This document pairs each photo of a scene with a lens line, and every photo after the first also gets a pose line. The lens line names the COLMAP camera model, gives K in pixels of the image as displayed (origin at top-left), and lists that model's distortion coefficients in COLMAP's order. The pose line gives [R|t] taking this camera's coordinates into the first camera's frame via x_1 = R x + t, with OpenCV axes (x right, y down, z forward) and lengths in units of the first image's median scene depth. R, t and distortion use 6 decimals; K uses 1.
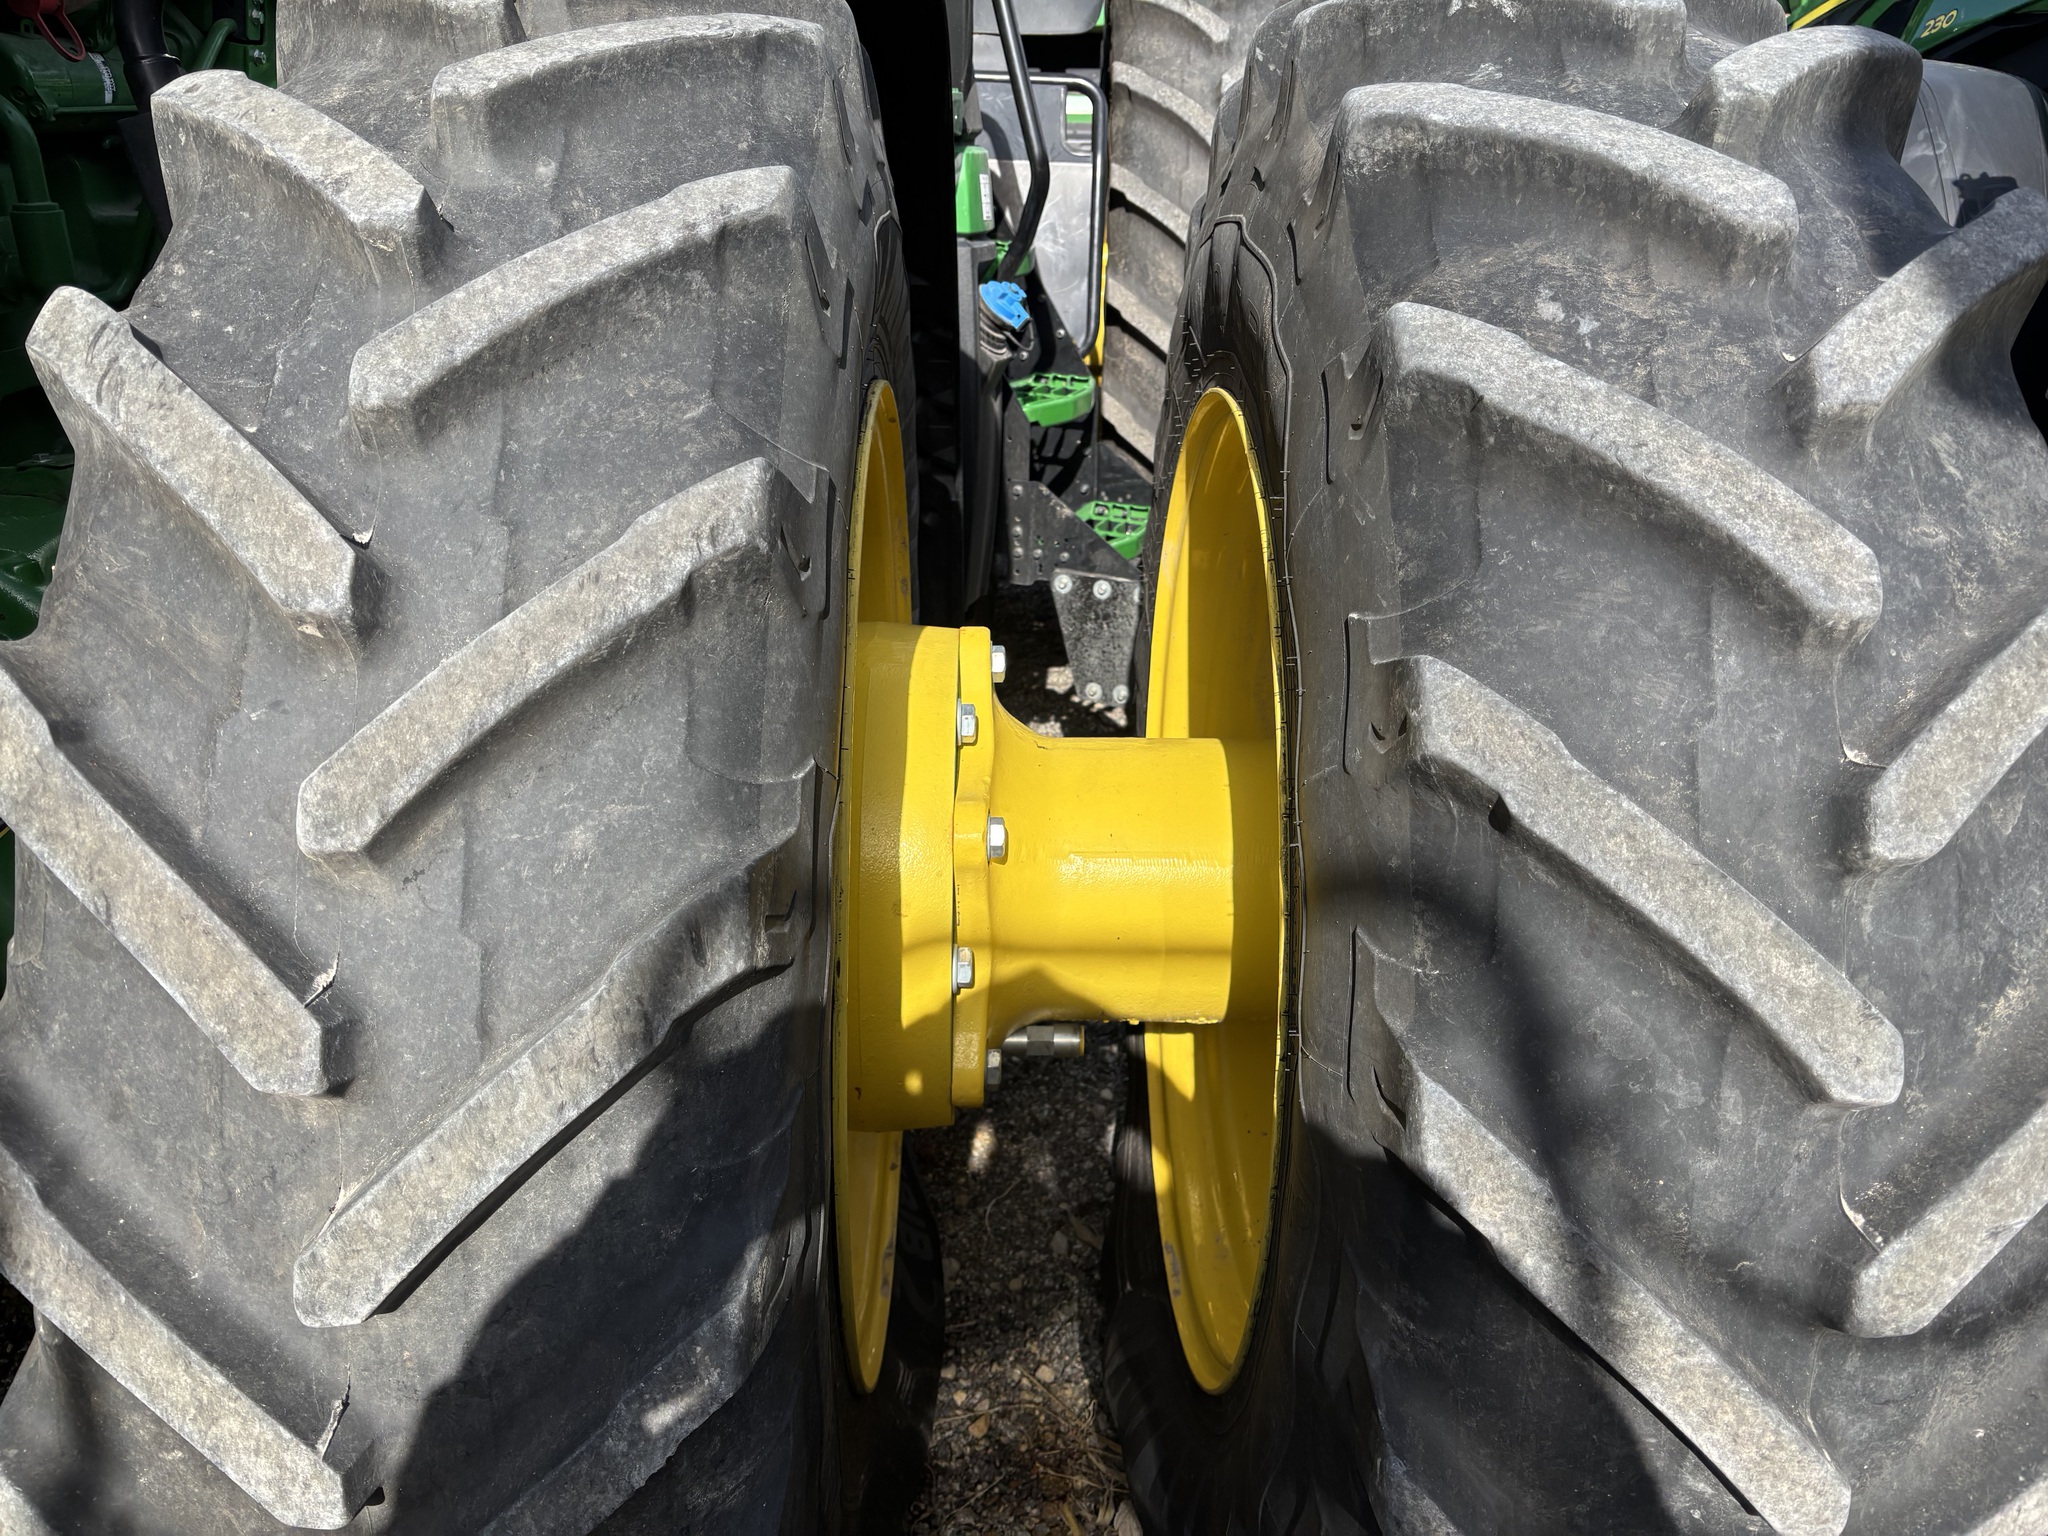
lens RADIAL K [[1620.2, 0, 1024.0], [0, 1620.2, 768.0], [0, 0, 1]] dist [0.014228, 0.004388]
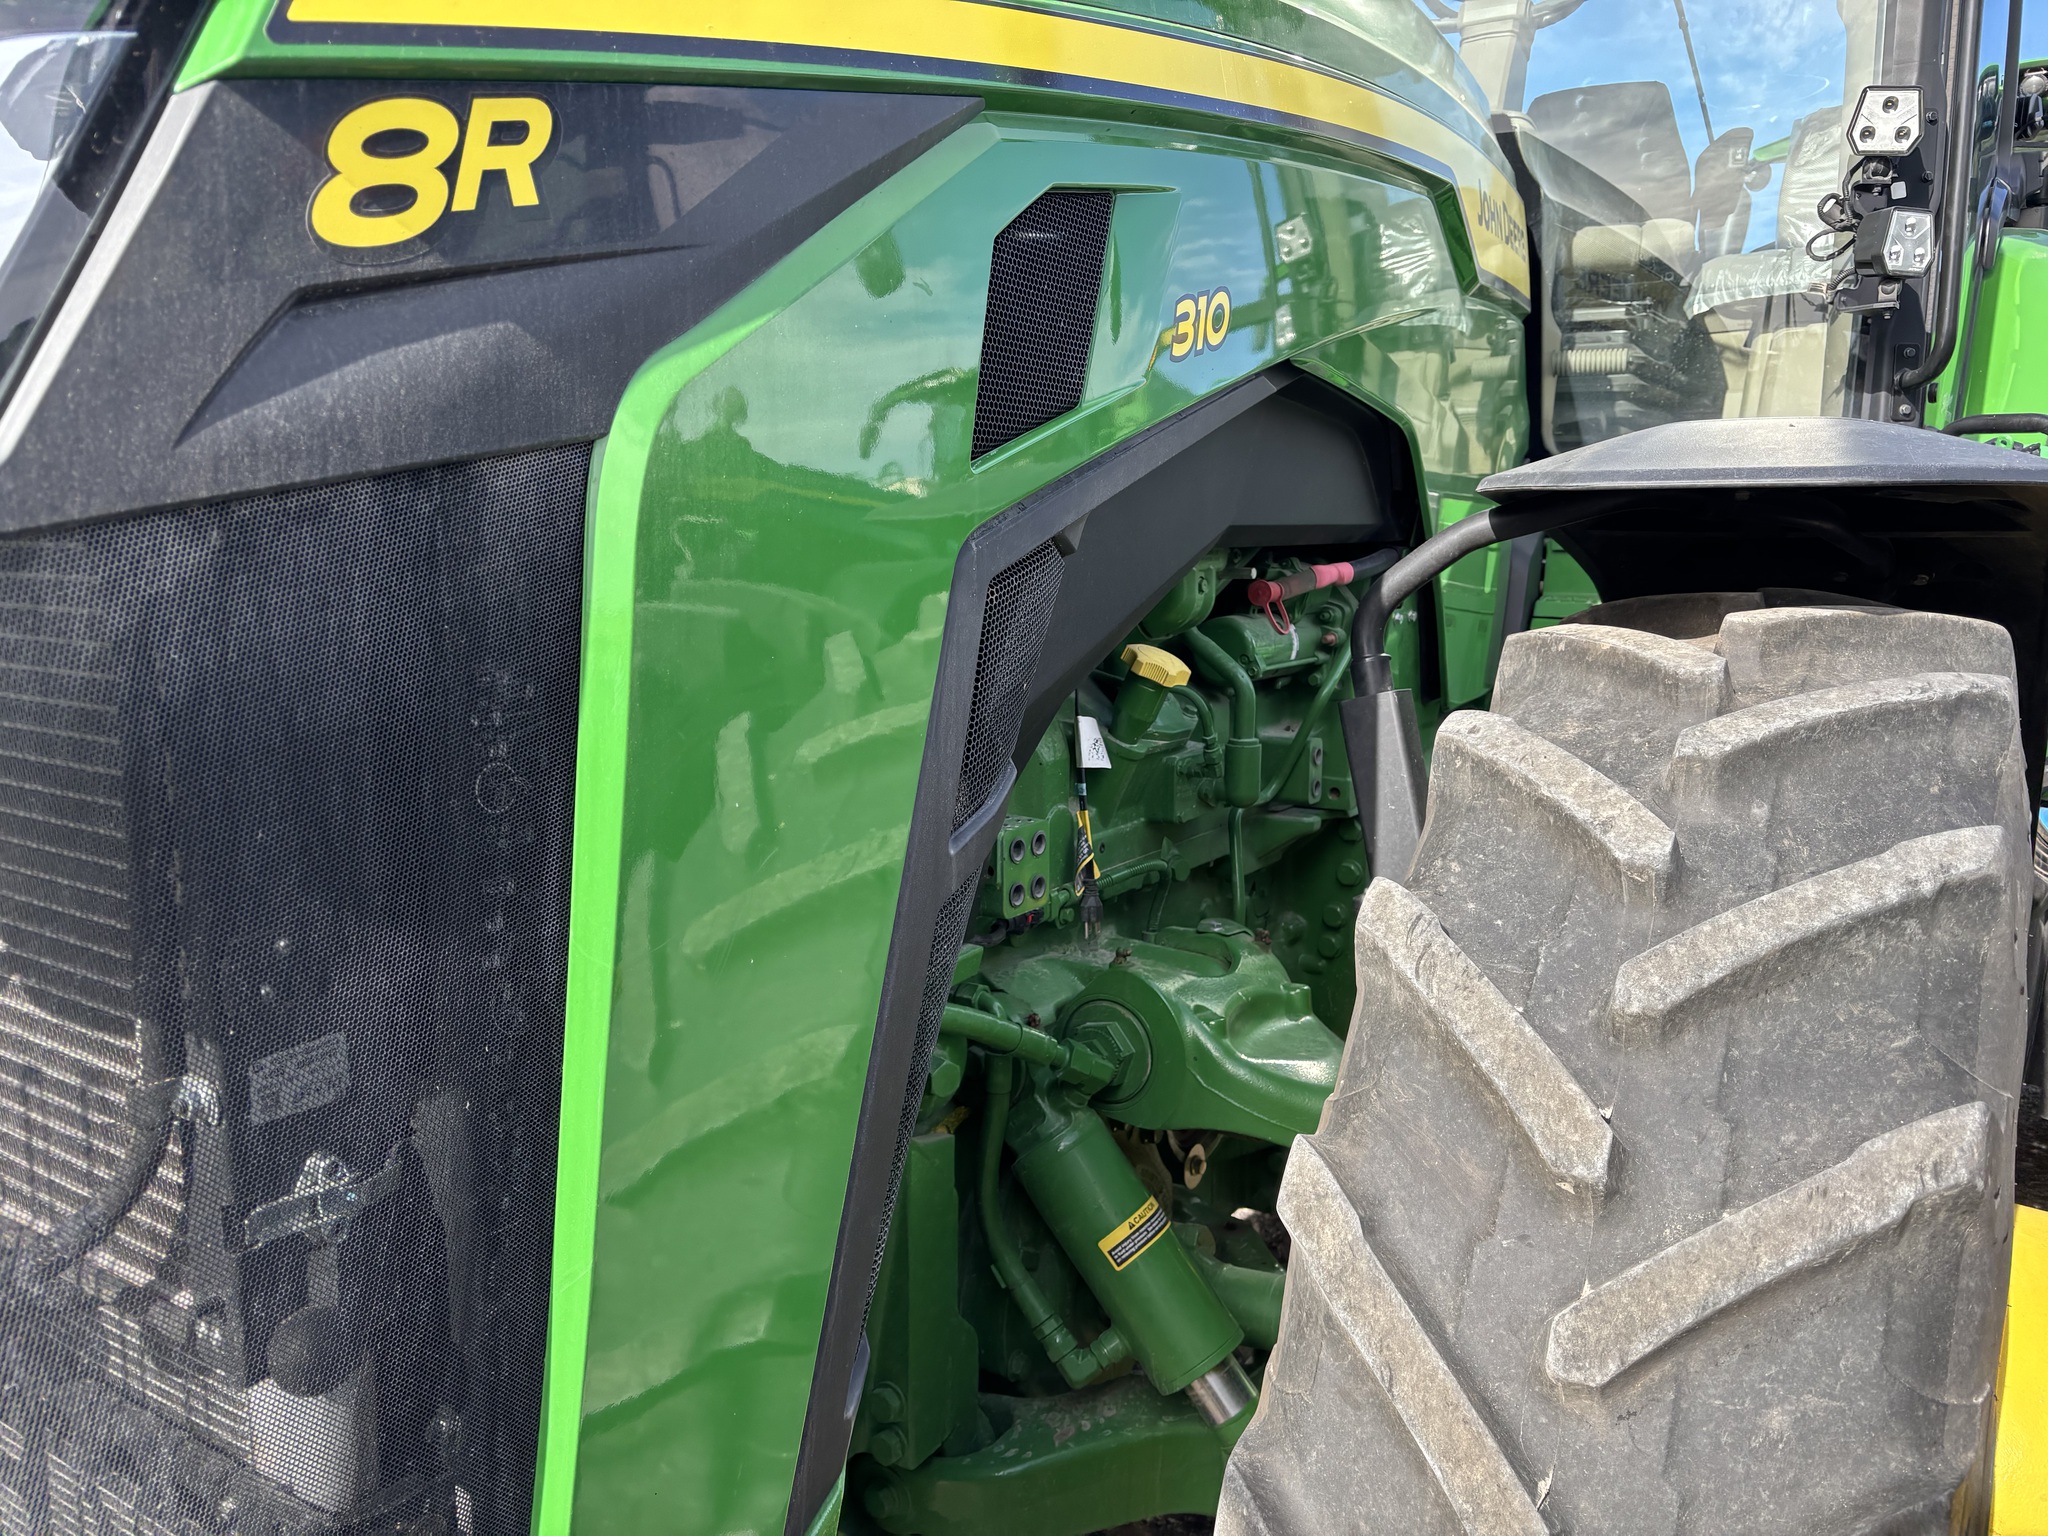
lens RADIAL K [[1565.2, 0, 1027.7], [0, 1565.2, 761.6], [0, 0, 1]] dist [0.028939, -0.011307]
pose [[0.845076, 0.063666, -0.530841, -0.156708], [-0.200731, 0.958031, -0.204654, -0.063368], [0.495533, 0.279505, 0.822389, -0.279524]]
